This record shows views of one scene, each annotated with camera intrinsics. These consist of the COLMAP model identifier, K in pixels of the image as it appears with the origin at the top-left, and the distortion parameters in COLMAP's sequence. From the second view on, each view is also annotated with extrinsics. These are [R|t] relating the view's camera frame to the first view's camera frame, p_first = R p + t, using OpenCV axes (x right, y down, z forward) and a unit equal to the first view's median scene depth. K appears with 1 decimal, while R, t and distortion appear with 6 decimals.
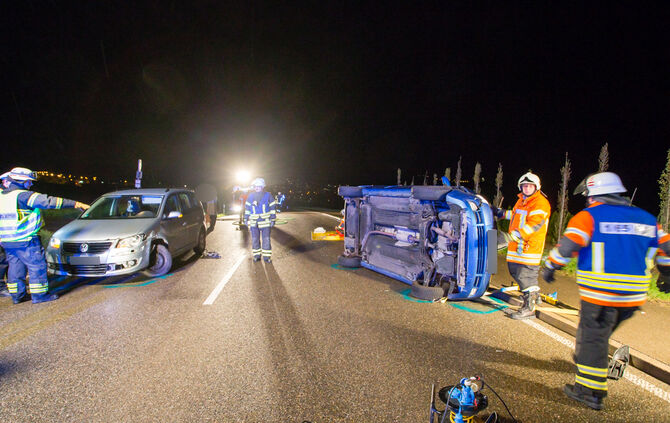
lens RADIAL K [[411.0, 0, 335.0], [0, 411.0, 211.5], [0, 0, 1]] dist [-0.002123, -0.000407]
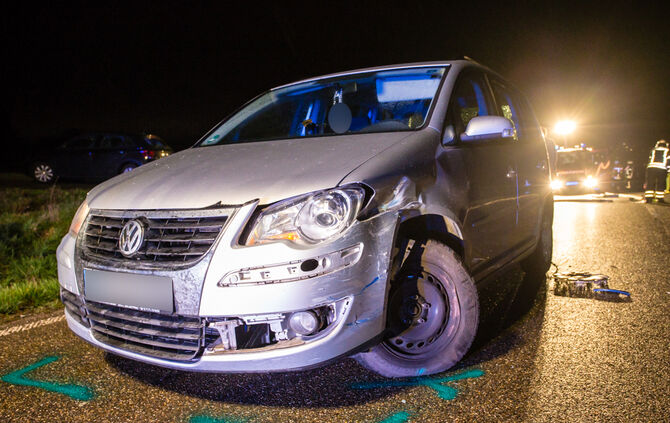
lens RADIAL K [[689.3, 0, 335.0], [0, 689.3, 211.5], [0, 0, 1]] dist [-0.003059, -0.002323]
pose [[0.860785, 0.030145, -0.508075, -0.283511], [-0.014478, 0.999291, 0.034761, 0.052810], [0.508762, -0.022566, 0.860611, 0.653696]]
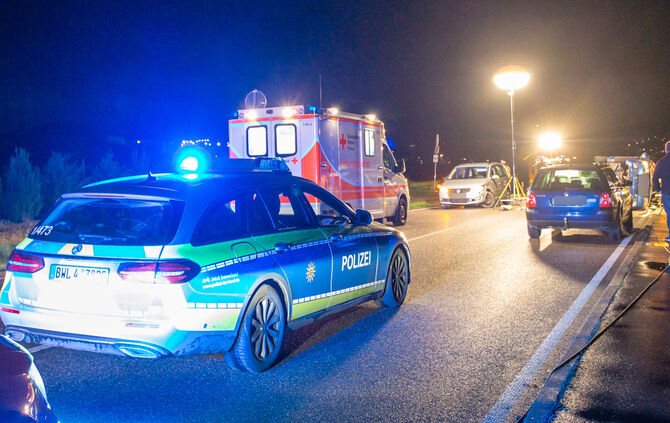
lens RADIAL K [[585.1, 0, 335.0], [0, 585.1, 211.5], [0, 0, 1]] dist [0.146786, -0.000069]
pose [[0.844249, 0.021156, -0.535534, 0.465891], [-0.004668, 0.999473, 0.032125, 0.090272], [0.535931, -0.024622, 0.843902, -1.799861]]
